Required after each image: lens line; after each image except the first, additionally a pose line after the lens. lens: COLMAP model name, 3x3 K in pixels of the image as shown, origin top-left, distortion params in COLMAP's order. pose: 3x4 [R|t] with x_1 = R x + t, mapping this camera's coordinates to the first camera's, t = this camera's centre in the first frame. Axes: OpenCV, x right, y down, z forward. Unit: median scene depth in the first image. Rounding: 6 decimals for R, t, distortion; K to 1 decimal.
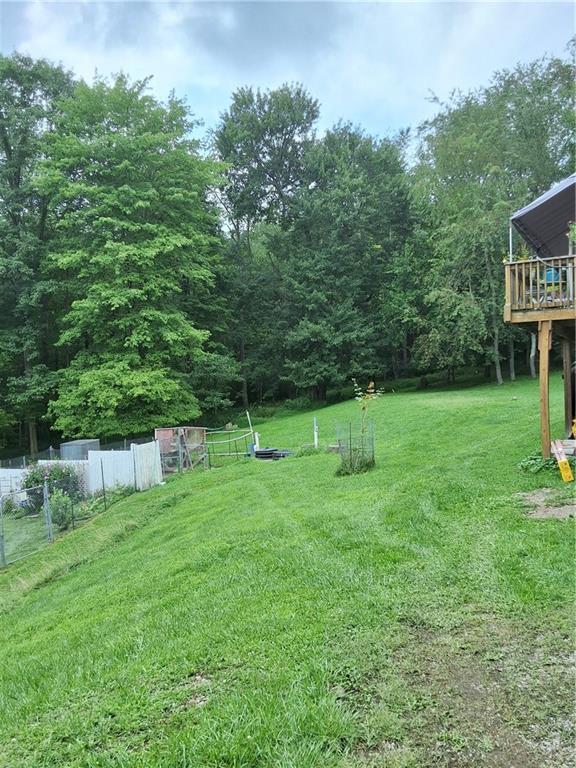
lens RADIAL K [[628.9, 0, 288.0], [0, 628.9, 384.0], [0, 0, 1]] dist [0.166394, -0.224185]
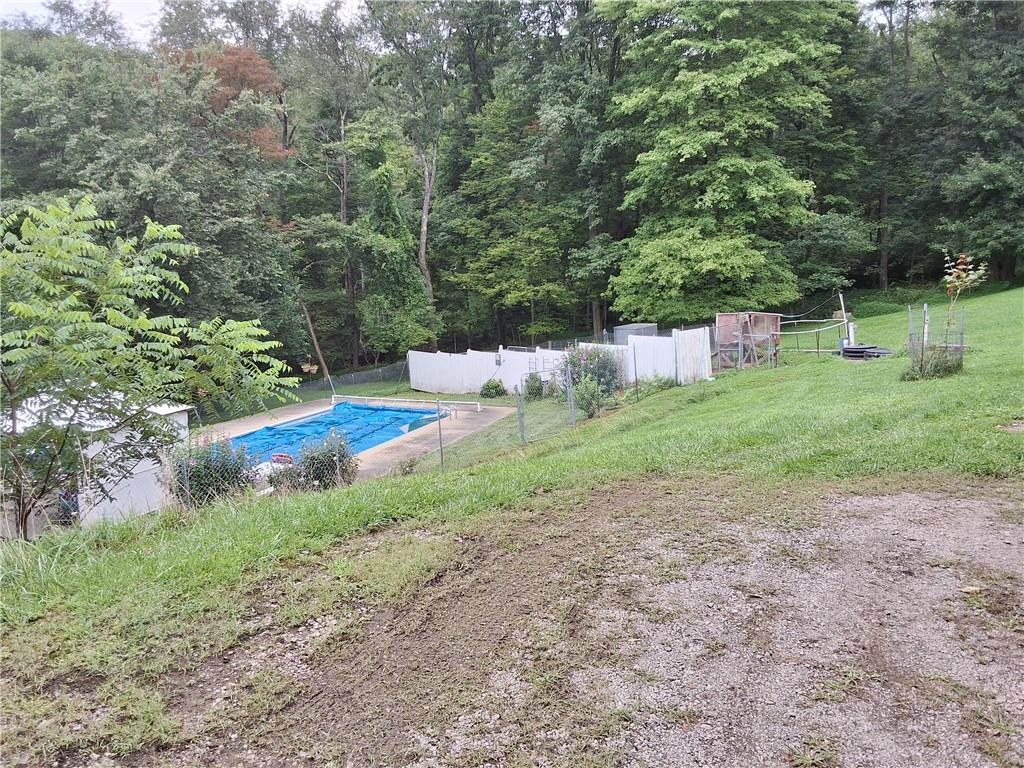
lens RADIAL K [[838.6, 0, 512.0], [0, 838.6, 384.0], [0, 0, 1]] dist [0.166394, -0.224185]
pose [[0.862533, 0.079438, -0.499726, 0.091724], [-0.003321, 0.988467, 0.151397, -0.002101], [0.505989, -0.128926, 0.852850, -0.050200]]
